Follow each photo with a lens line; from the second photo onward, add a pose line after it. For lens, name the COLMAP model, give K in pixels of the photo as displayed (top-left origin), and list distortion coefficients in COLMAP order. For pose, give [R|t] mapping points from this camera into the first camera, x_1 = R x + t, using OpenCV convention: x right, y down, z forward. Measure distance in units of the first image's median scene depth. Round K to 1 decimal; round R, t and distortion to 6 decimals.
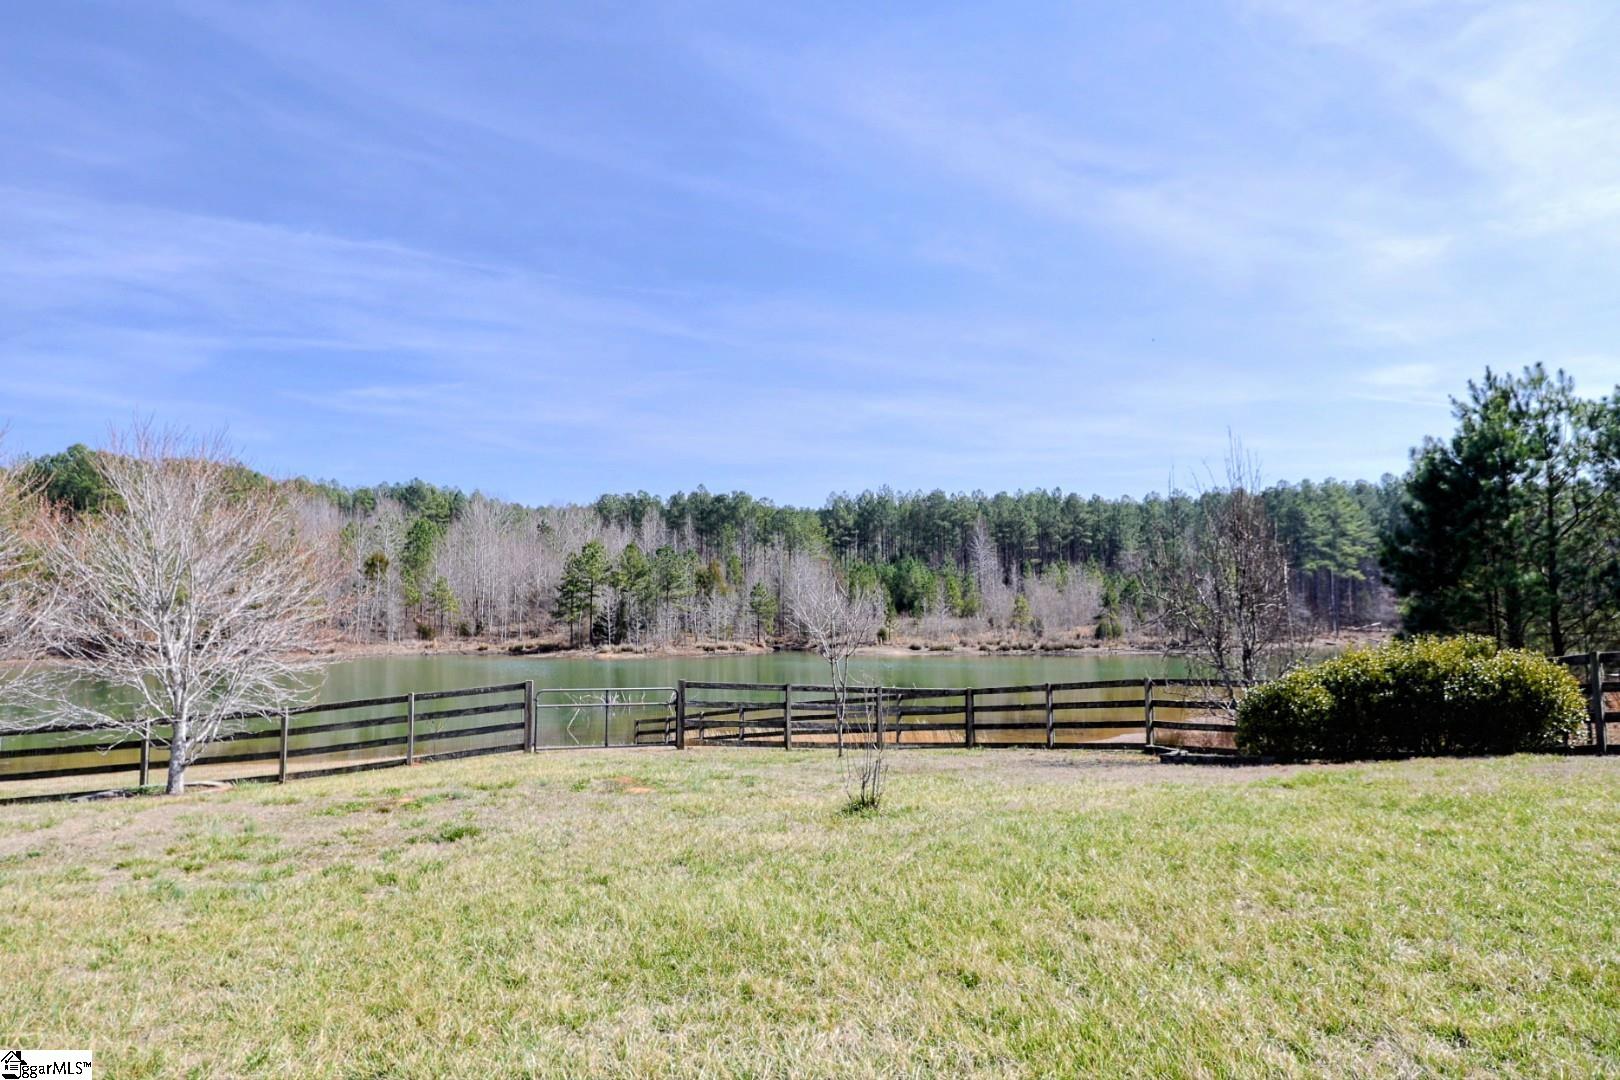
lens RADIAL K [[888.5, 0, 788.8], [0, 888.5, 556.9], [0, 0, 1]] dist [-0.024288, 0.005014]
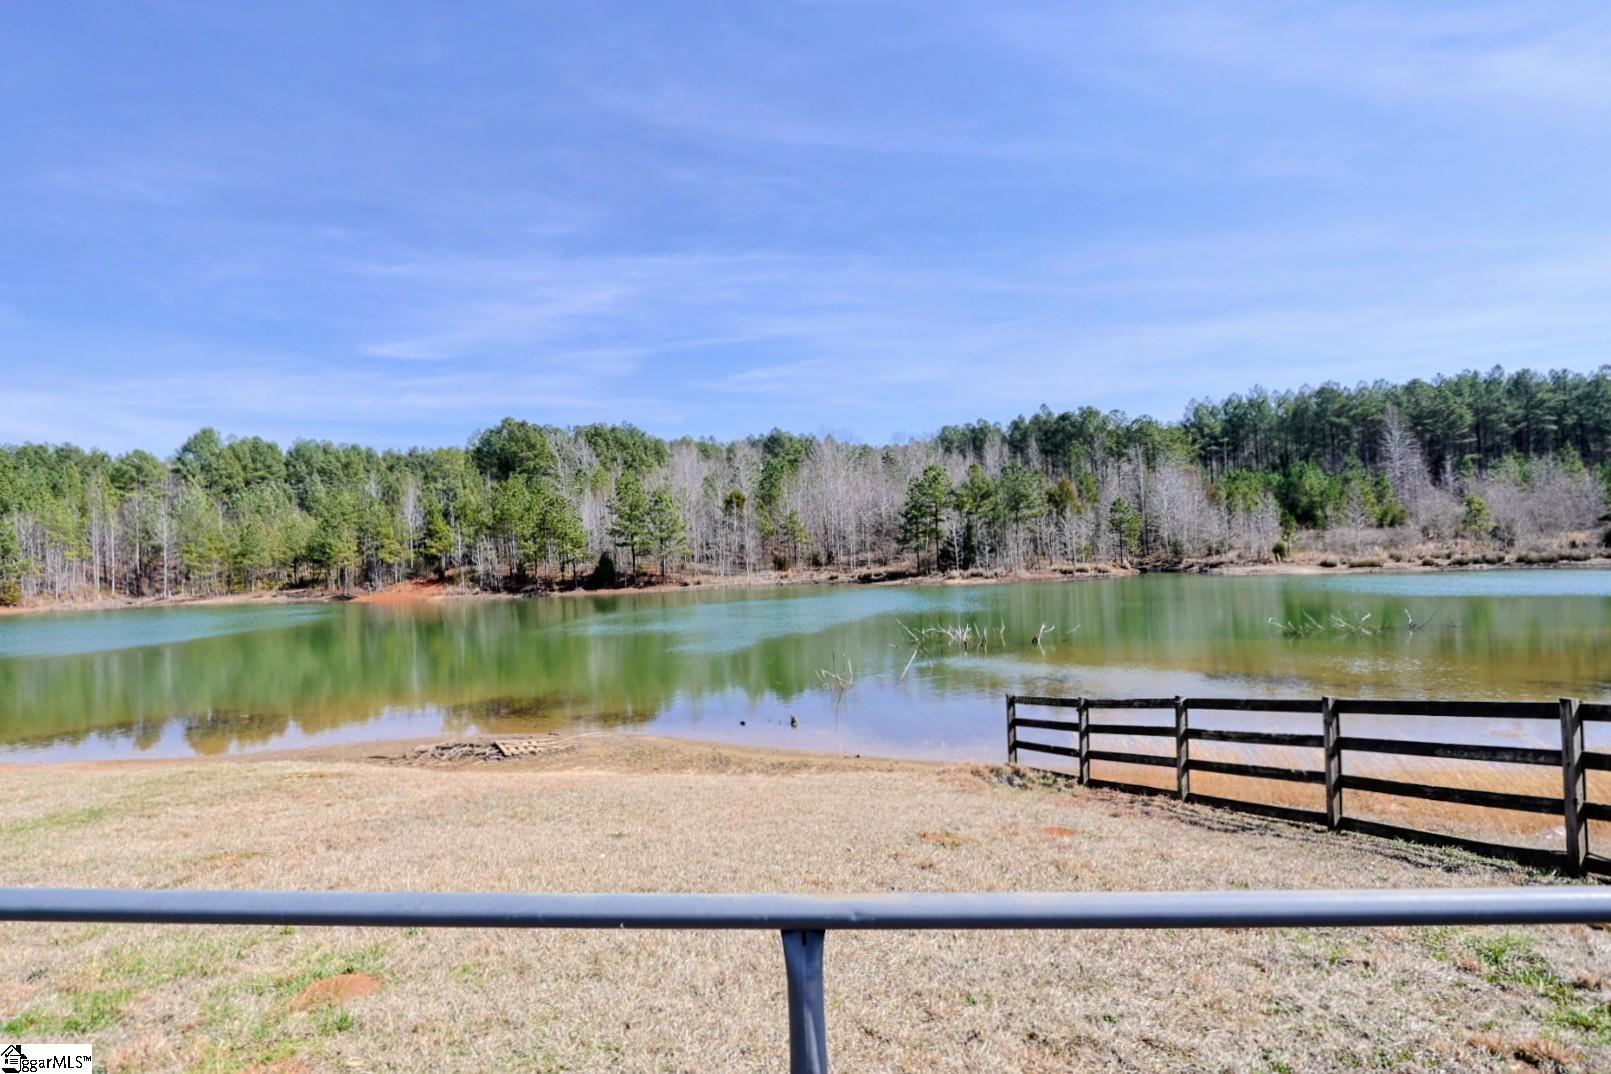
lens RADIAL K [[788.0, 0, 800.9], [0, 788.0, 543.1], [0, 0, 1]] dist [-0.024316, 0.002883]
pose [[0.923129, -0.038069, -0.382600, -0.027584], [0.060281, 0.997110, 0.046232, 0.017555], [0.379735, -0.065742, 0.922757, 0.132987]]
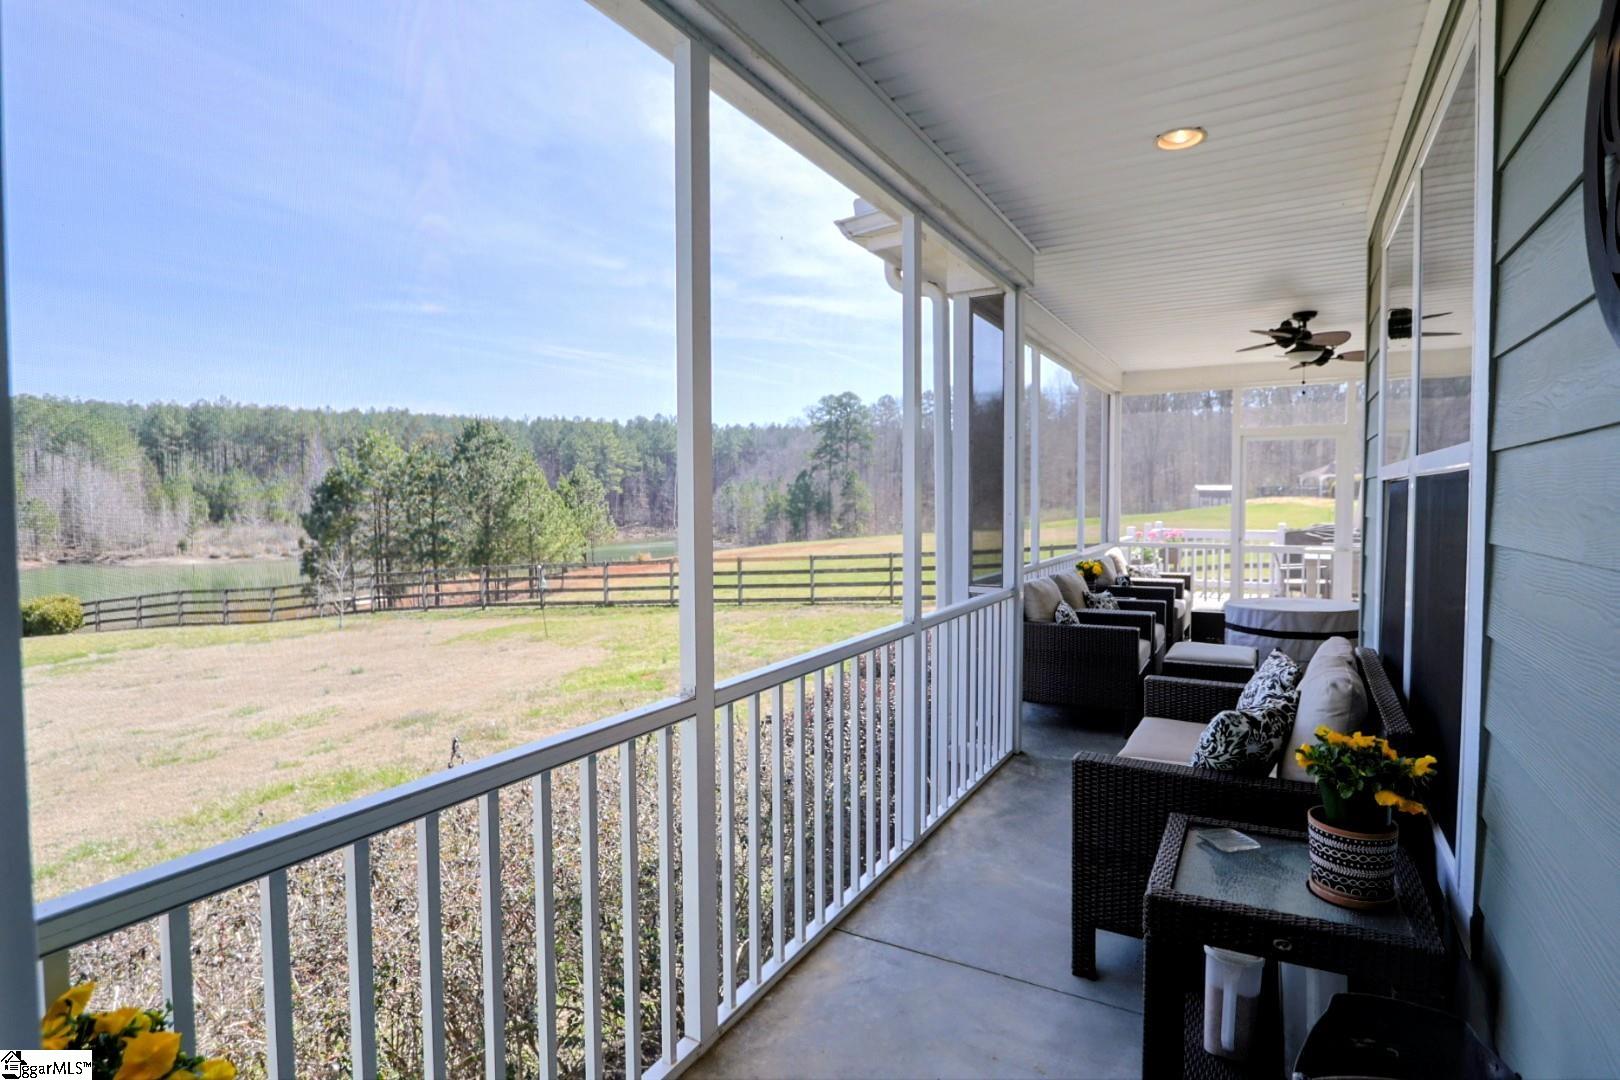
lens RADIAL K [[826.3, 0, 801.1], [0, 826.3, 536.1], [0, 0, 1]] dist [-0.009457, -0.000601]
pose [[0.805898, -0.028409, 0.591372, 0.110570], [-0.032478, 0.995223, 0.092071, -0.039316], [-0.591162, -0.093406, 0.801126, -0.247063]]
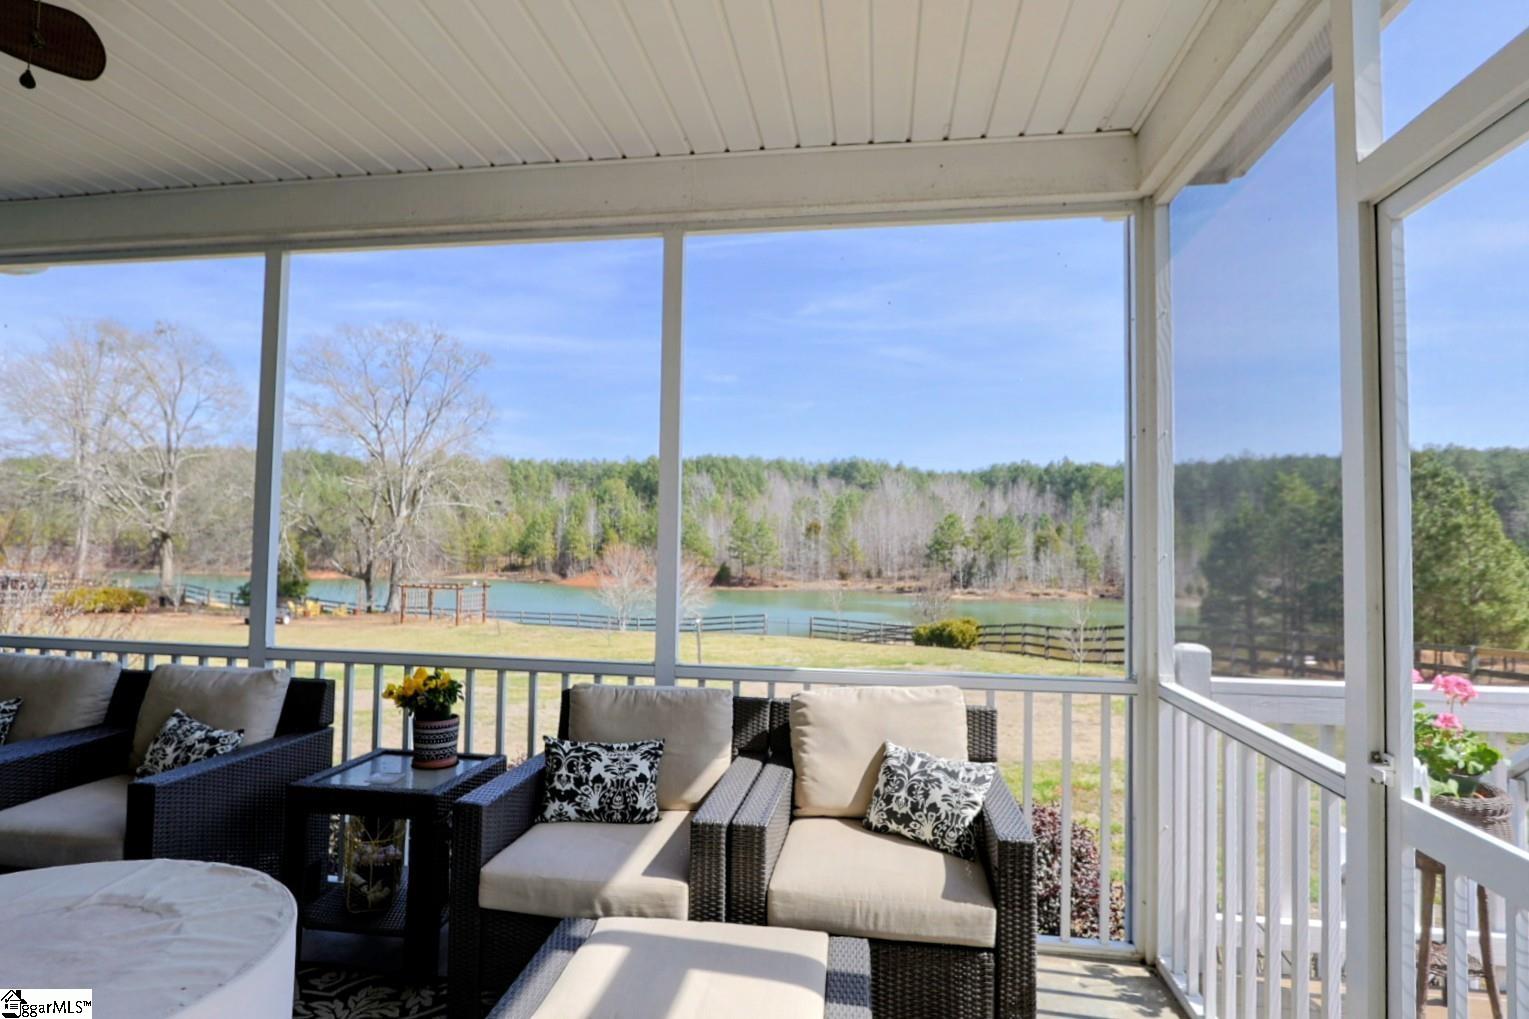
lens RADIAL K [[828.8, 0, 763.4], [0, 828.8, 496.4], [0, 0, 1]] dist [-0.013439, 0.003918]
pose [[0.854556, -0.014883, -0.519145, 0.177635], [0.014657, 0.999882, -0.004539, -0.037995], [0.519152, -0.003730, 0.854674, -0.231575]]
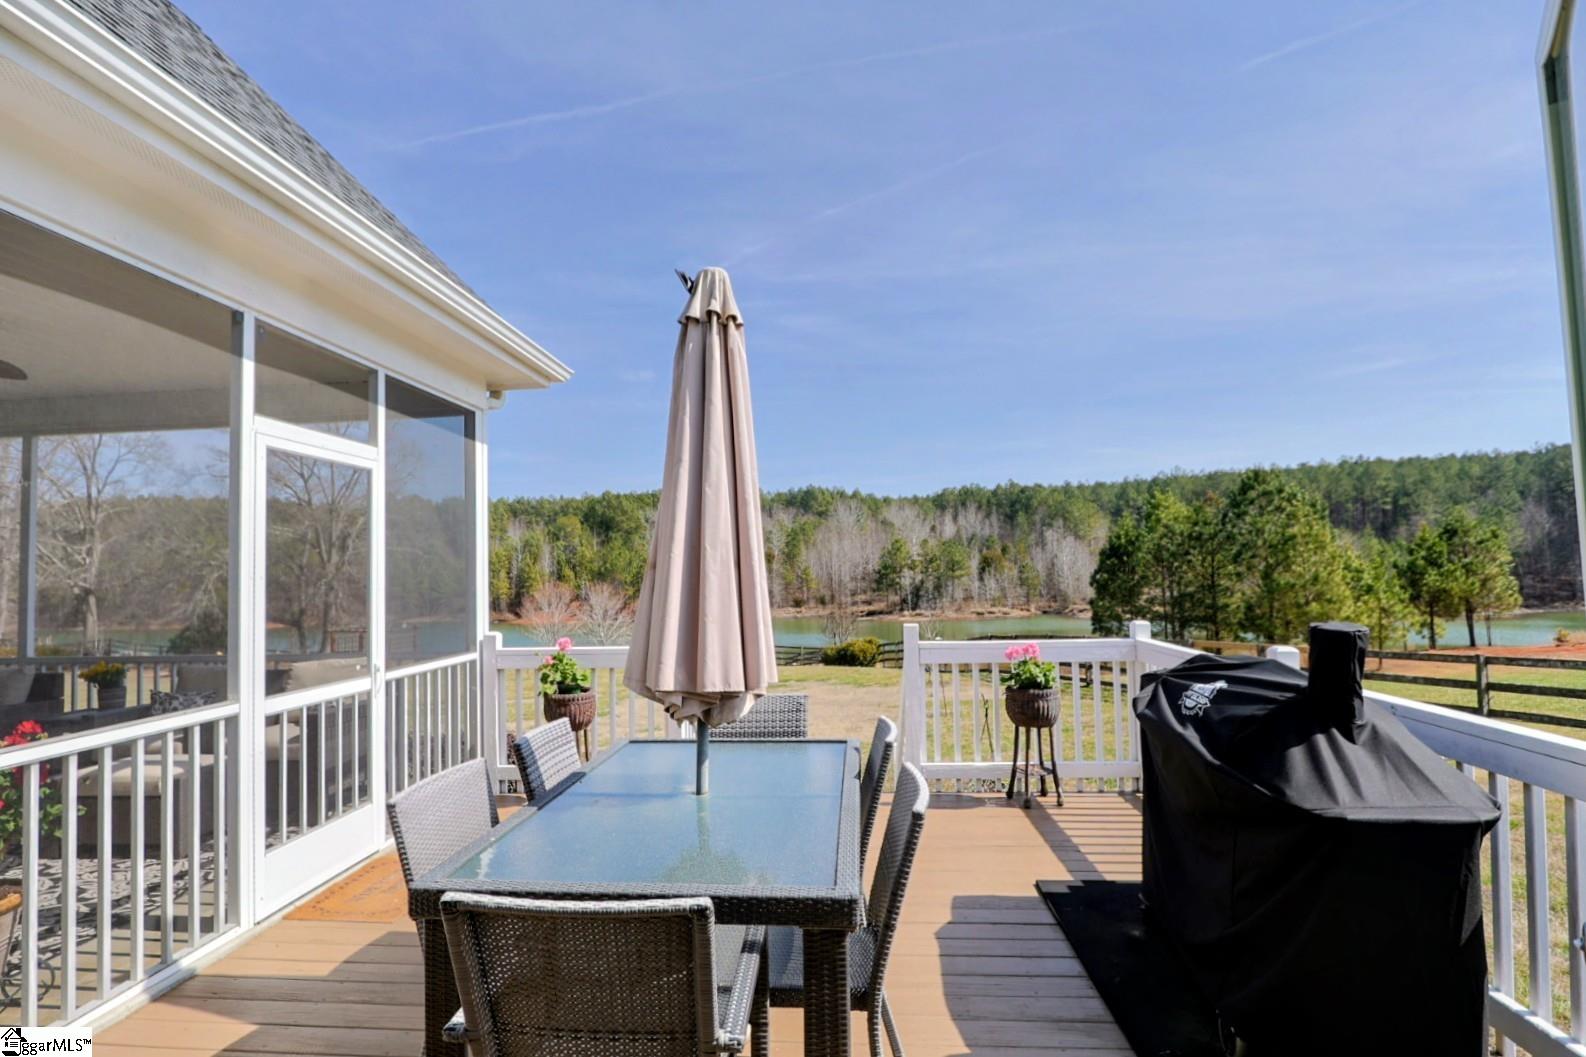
lens RADIAL K [[827.4, 0, 786.3], [0, 827.4, 520.7], [0, 0, 1]] dist [-0.011543, 0.000028]
pose [[0.885795, -0.049072, -0.461475, 0.207600], [0.050854, 0.998669, -0.008582, -0.038661], [0.461282, -0.015866, 0.887111, -0.236233]]
